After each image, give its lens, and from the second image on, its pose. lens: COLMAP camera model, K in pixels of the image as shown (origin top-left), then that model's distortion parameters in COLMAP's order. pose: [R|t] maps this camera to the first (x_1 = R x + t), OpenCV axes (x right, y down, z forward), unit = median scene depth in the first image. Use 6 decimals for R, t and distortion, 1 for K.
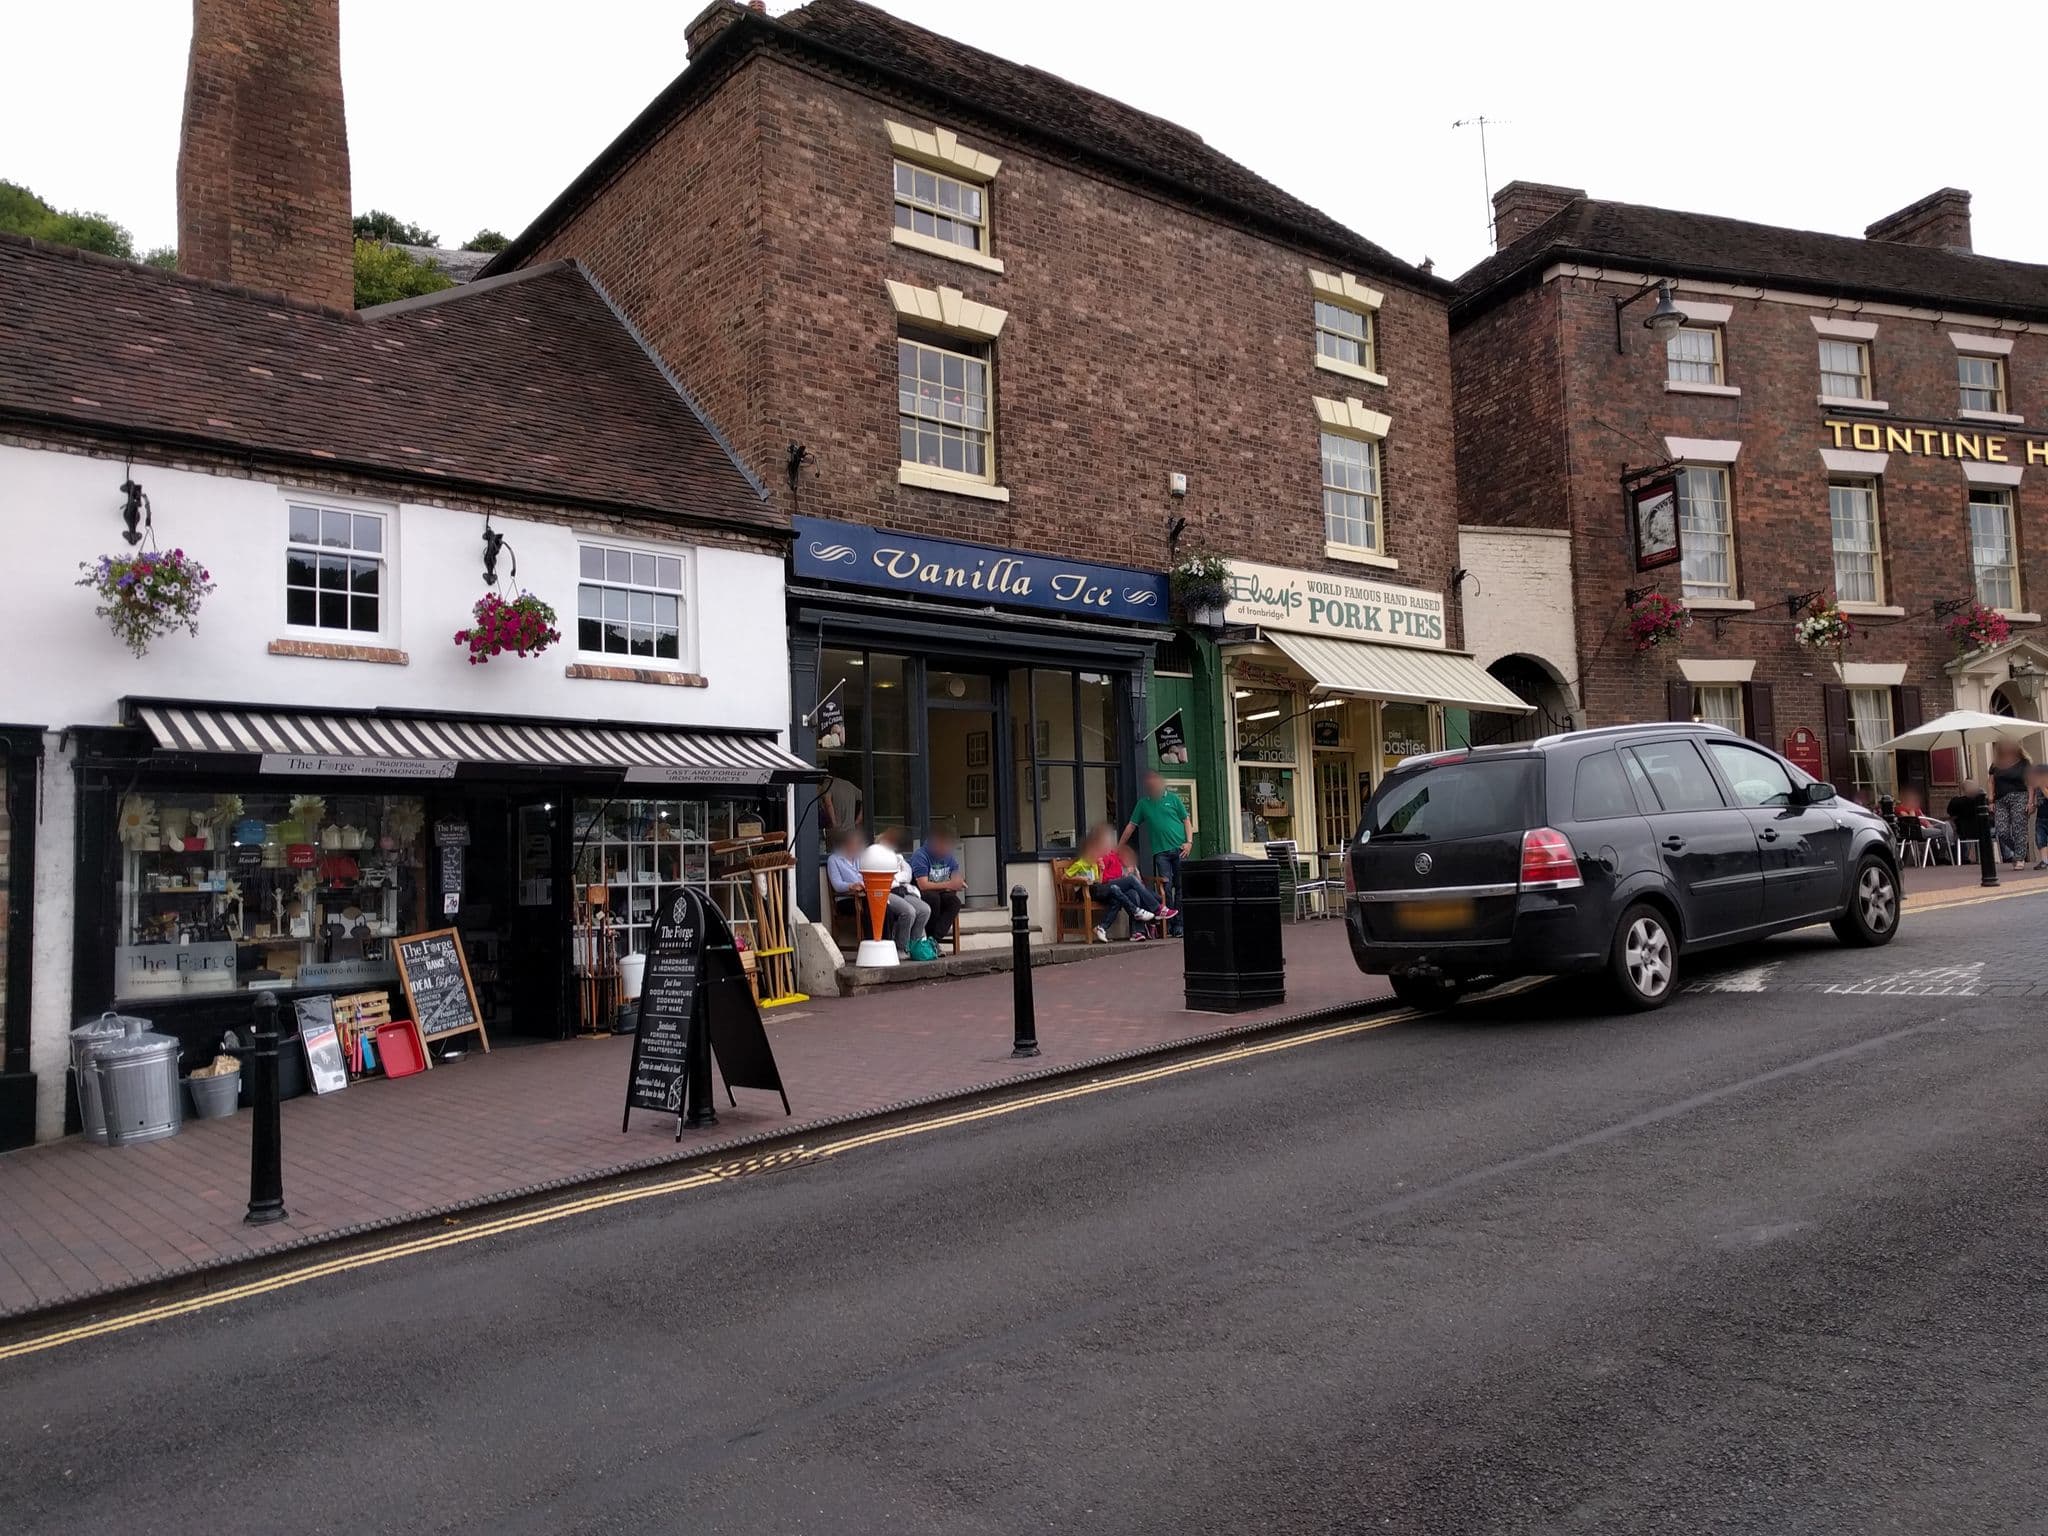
lens RADIAL K [[1504.1, 0, 1024.0], [0, 1504.1, 768.0], [0, 0, 1]] dist [0.002392, 0.022511]
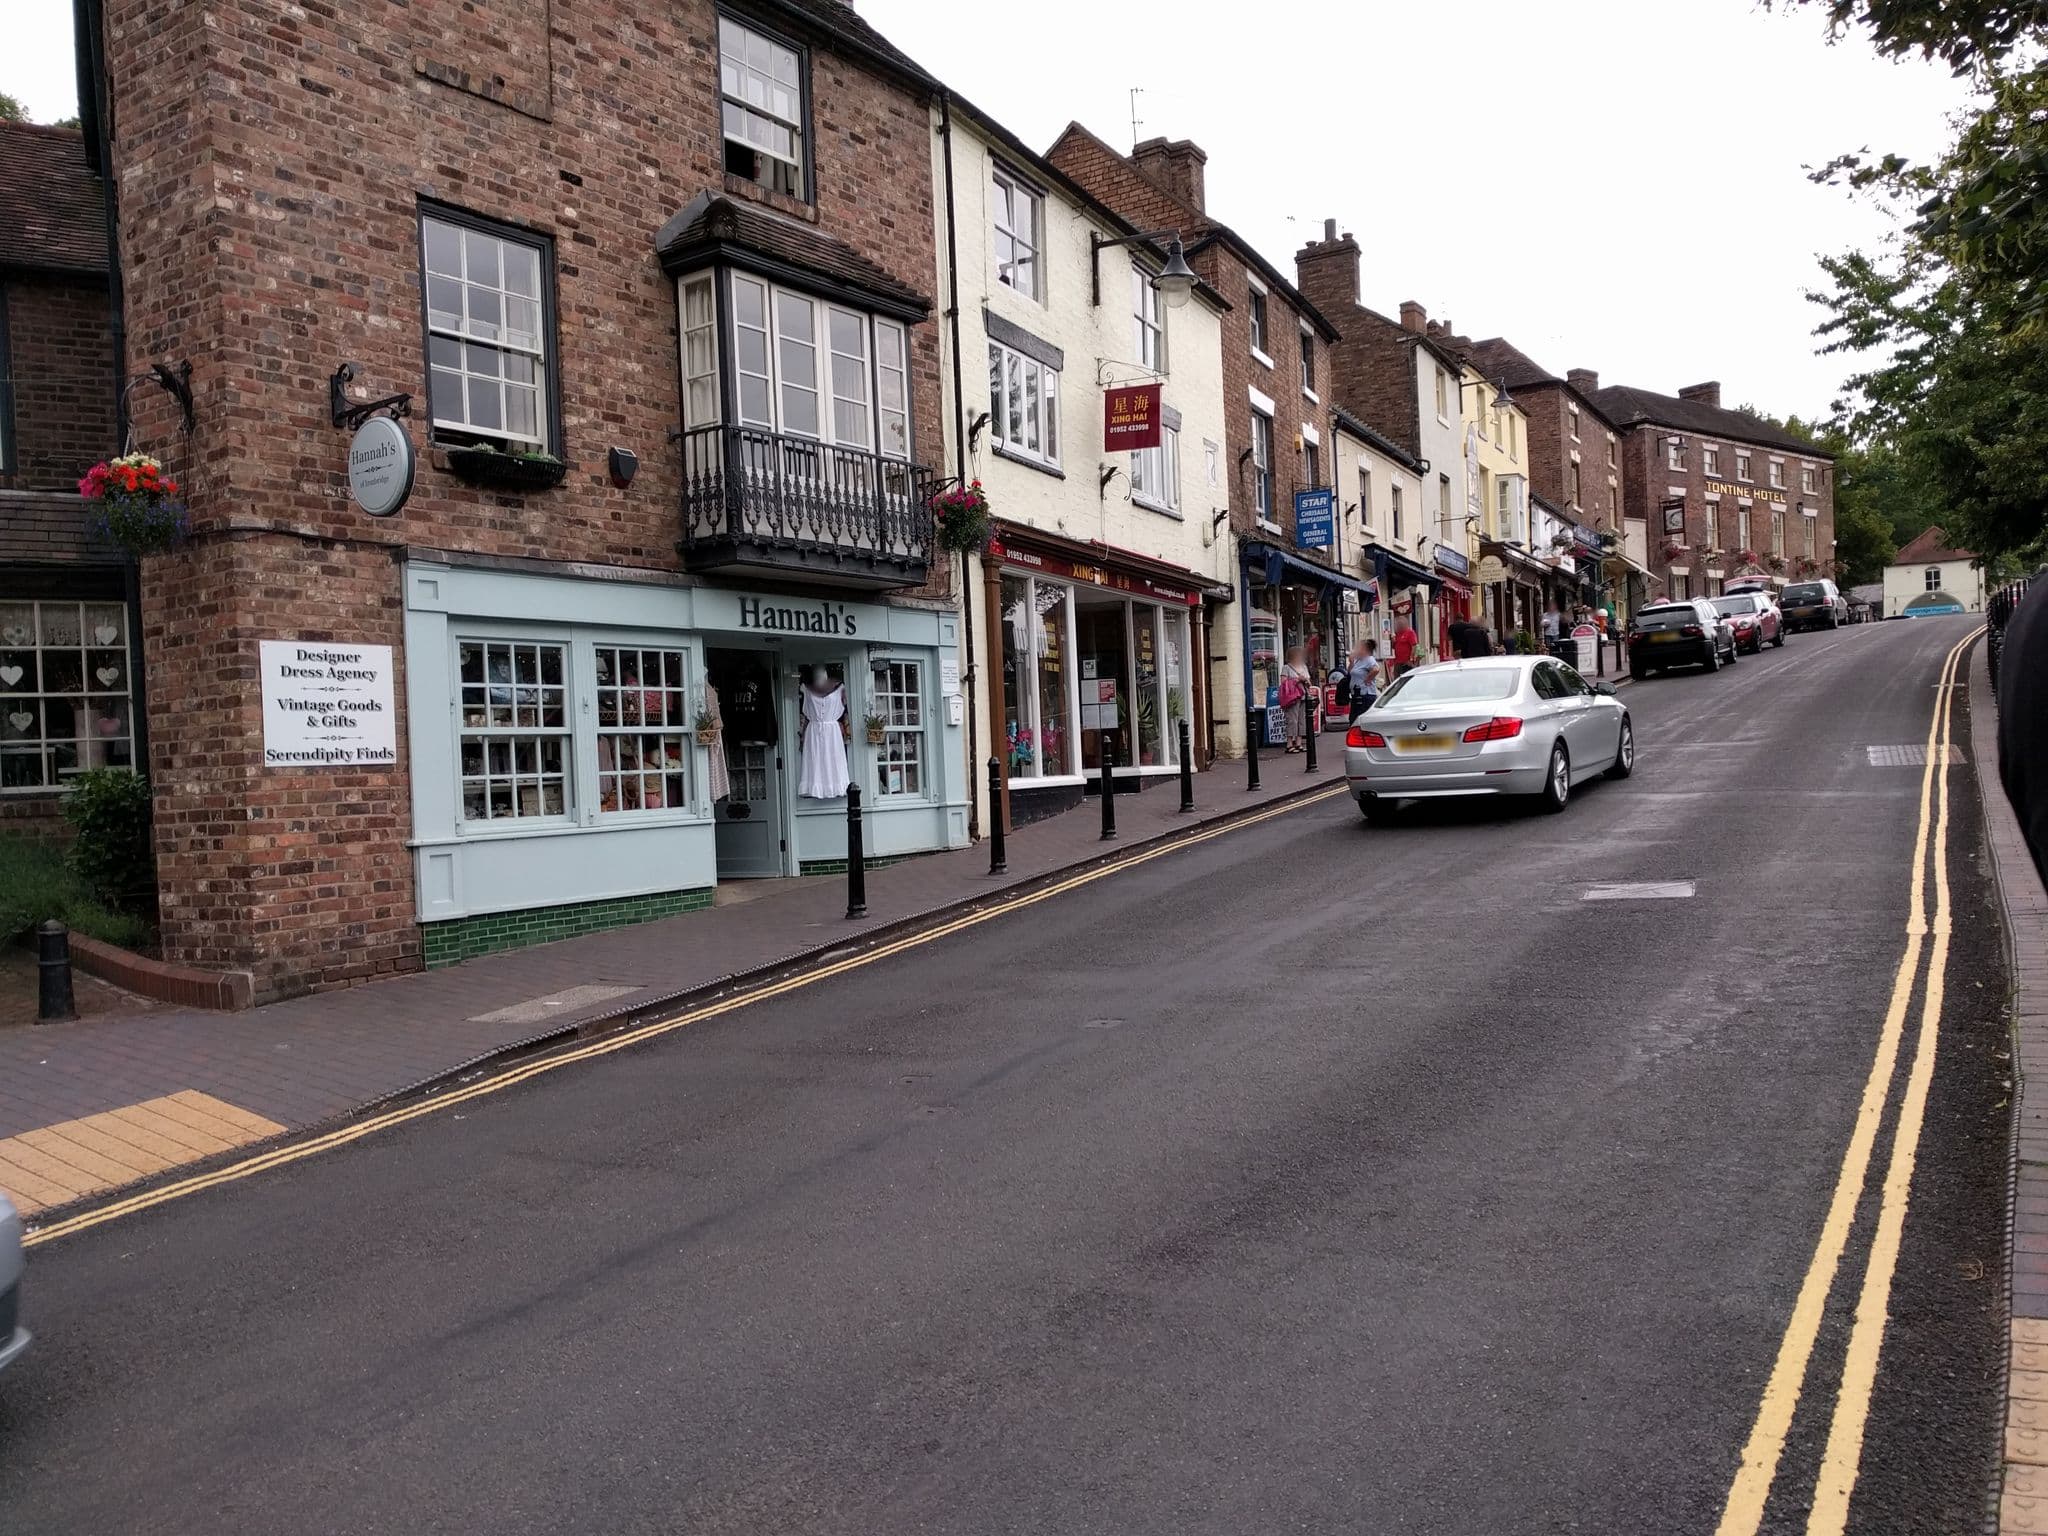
lens RADIAL K [[1410.1, 0, 1020.4], [0, 1410.1, 755.0], [0, 0, 1]] dist [0.003707, 0.002344]
pose [[0.954013, -0.009238, 0.299623, -1.767540], [-0.011806, 0.997592, 0.068348, 0.131980], [-0.299532, -0.068742, 0.951606, -1.367454]]
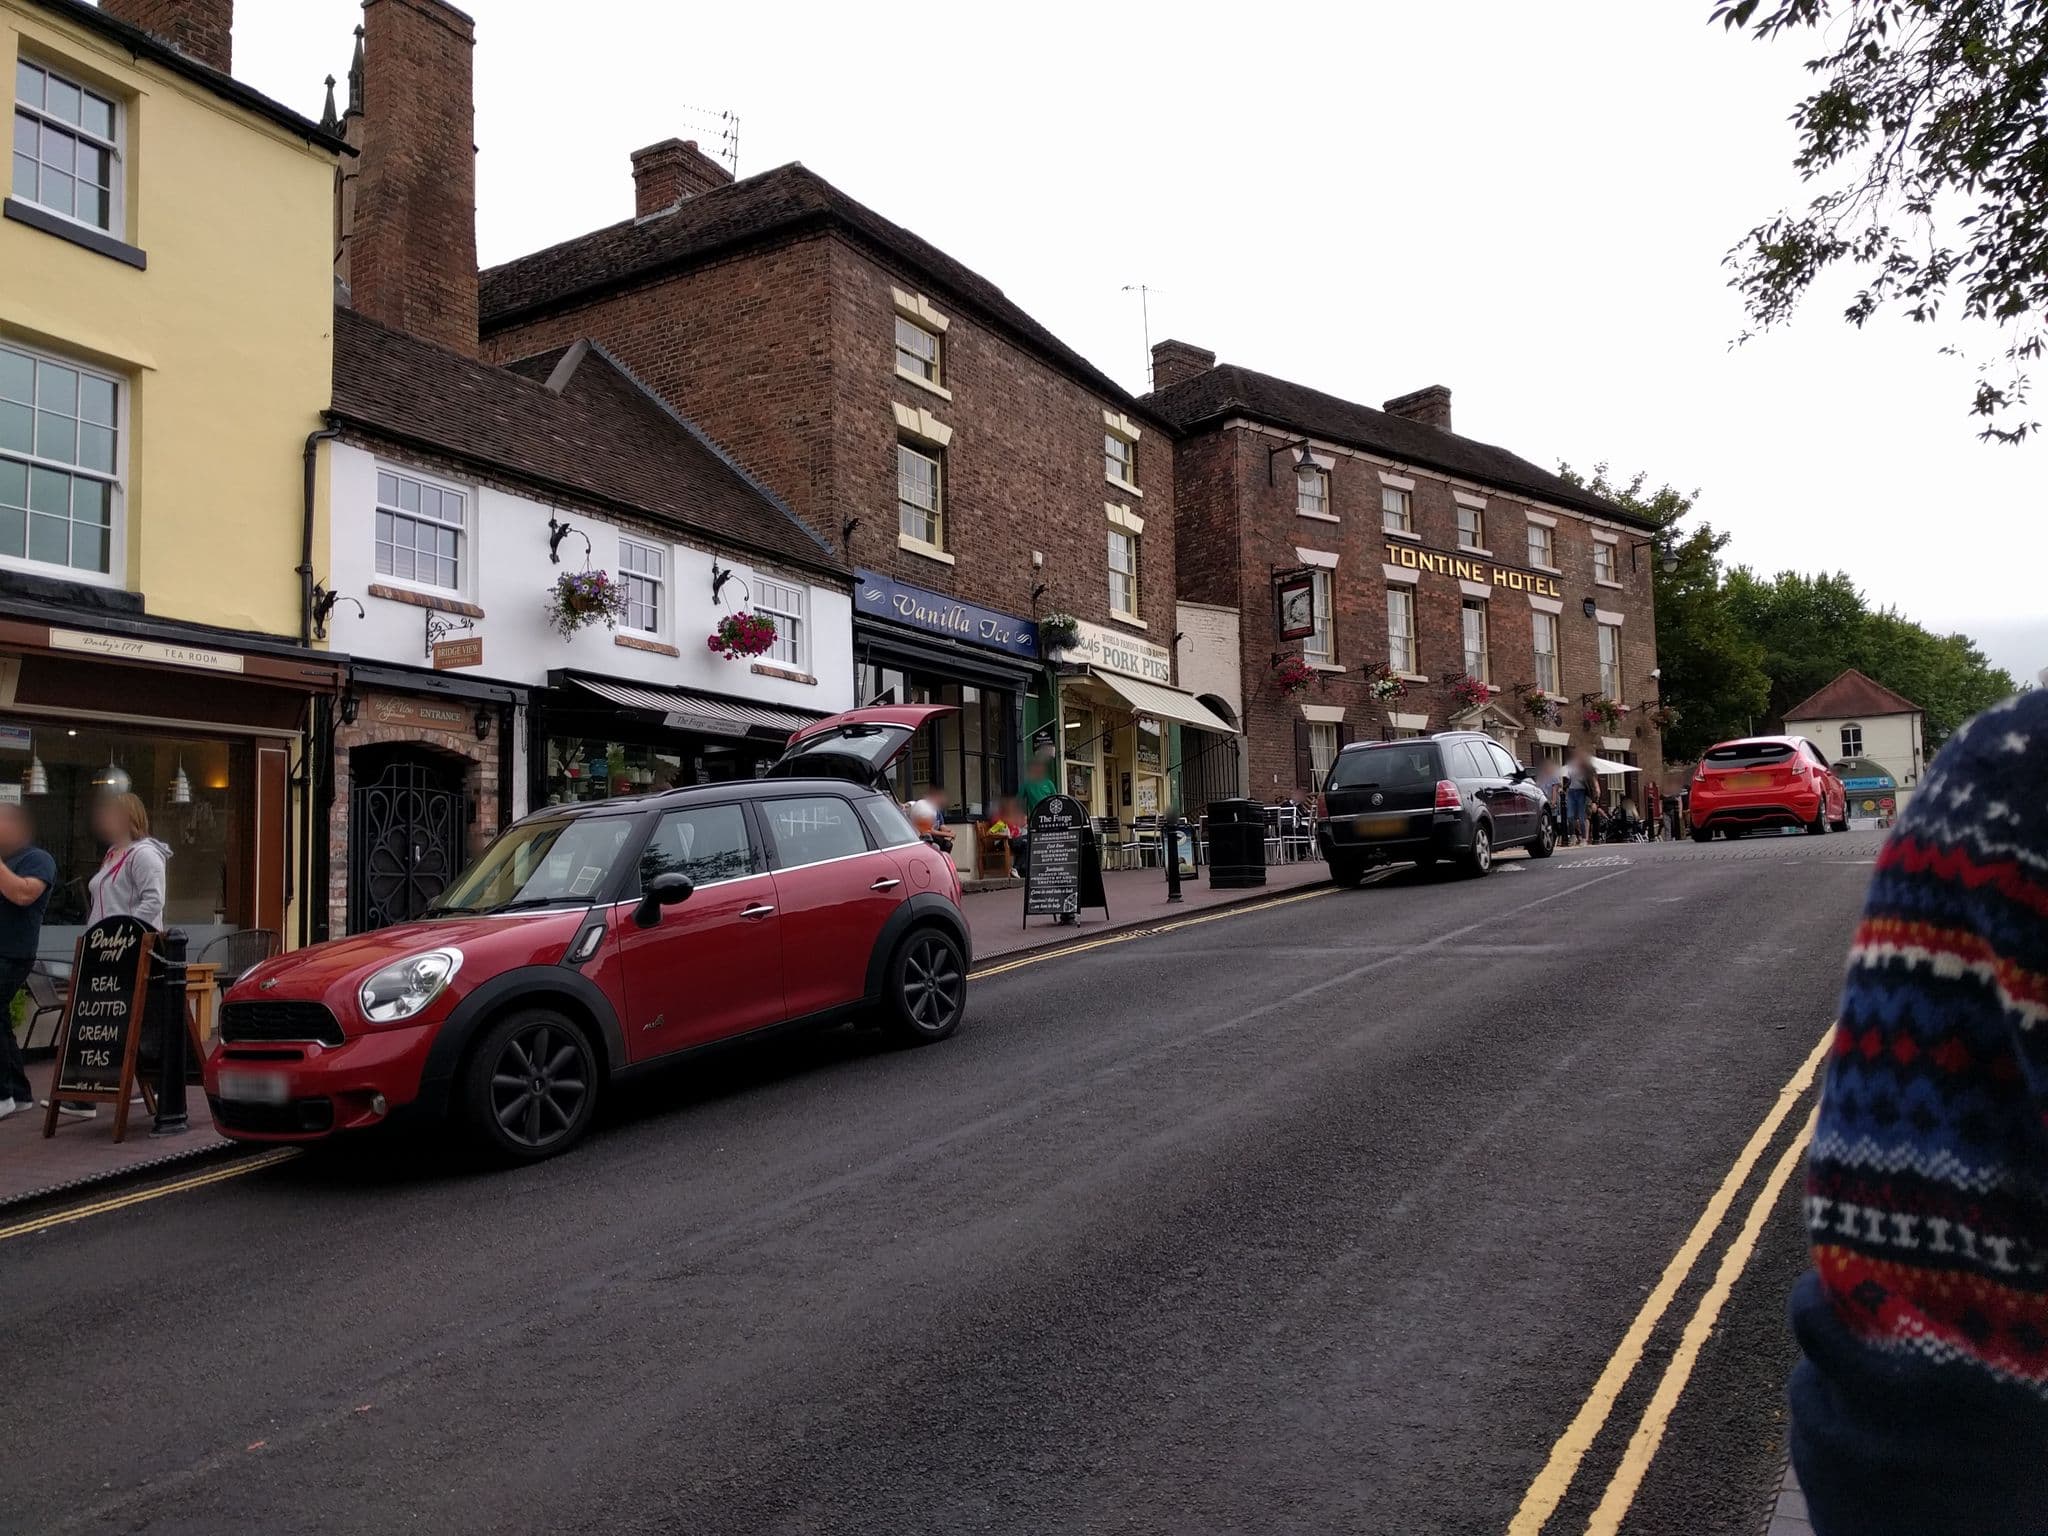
lens RADIAL K [[1469.7, 0, 992.1], [0, 1469.7, 777.0], [0, 0, 1]] dist [0.041059, -0.057791]
pose [[0.942862, 0.034728, 0.331368, -0.345304], [-0.029884, 0.999359, -0.019704, 0.037677], [-0.331840, 0.008675, 0.943296, -0.246844]]
